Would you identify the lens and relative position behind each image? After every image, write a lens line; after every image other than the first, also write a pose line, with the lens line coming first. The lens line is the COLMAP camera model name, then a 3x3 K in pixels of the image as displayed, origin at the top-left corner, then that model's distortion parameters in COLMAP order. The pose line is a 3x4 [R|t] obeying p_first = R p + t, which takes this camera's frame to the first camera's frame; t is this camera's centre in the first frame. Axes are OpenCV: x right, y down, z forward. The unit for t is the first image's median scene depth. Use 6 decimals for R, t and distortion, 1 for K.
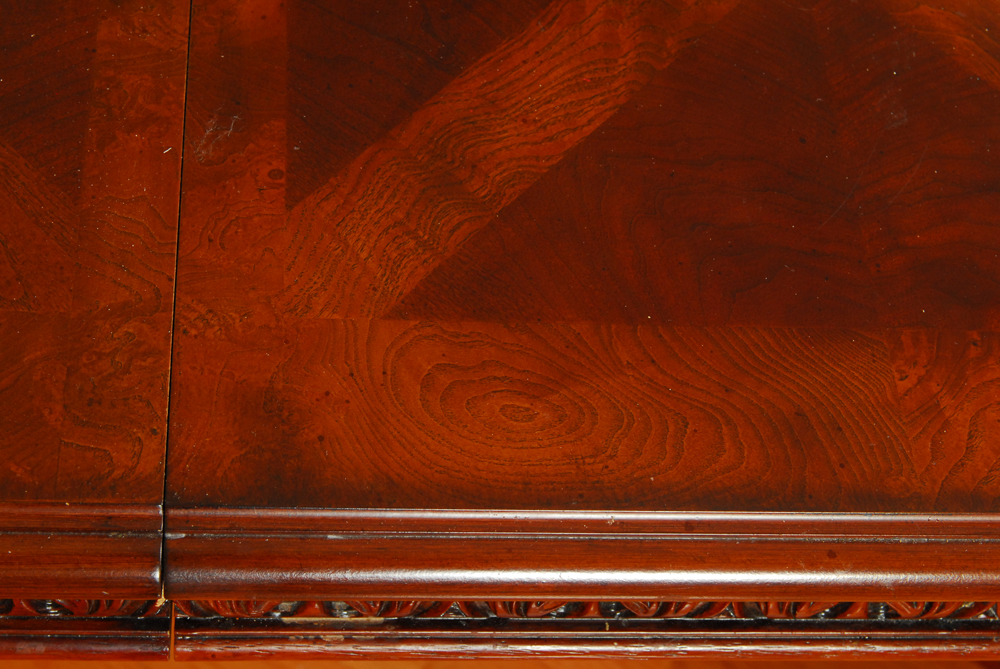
lens RADIAL K [[2092.6, 0, 500.6], [0, 2092.6, 333.9], [0, 0, 1]] dist [0.106243, 0.000000]
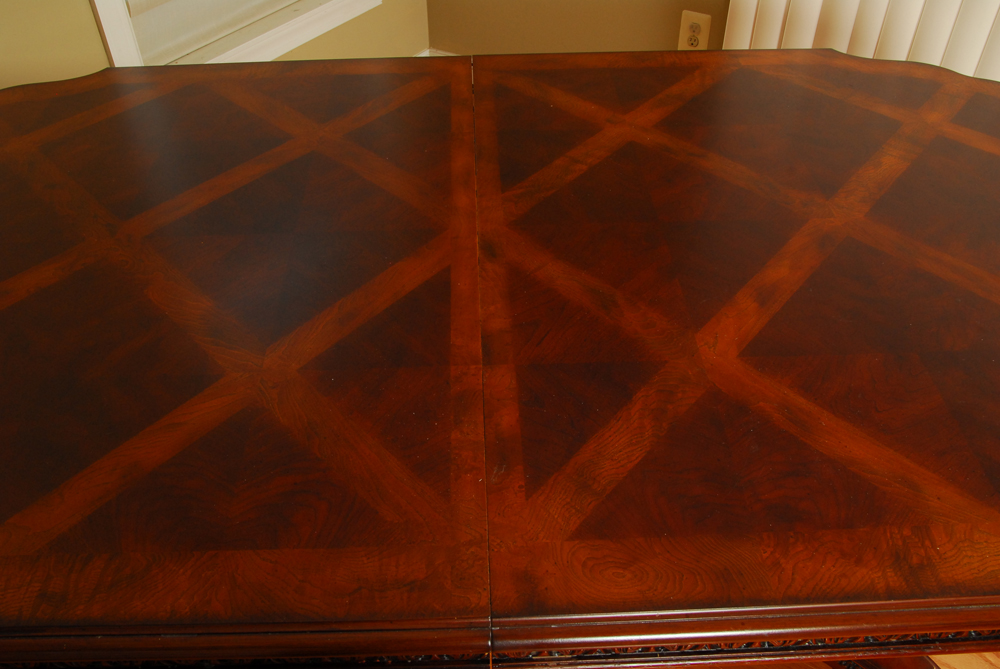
lens RADIAL K [[1021.7, 0, 494.5], [0, 1021.7, 338.2], [0, 0, 1]] dist [0.001156, 0.000000]
pose [[0.994590, -0.067637, -0.078838, -0.024987], [0.054512, 0.985911, -0.158138, -0.059189], [0.088424, 0.152985, 0.984265, -0.323796]]
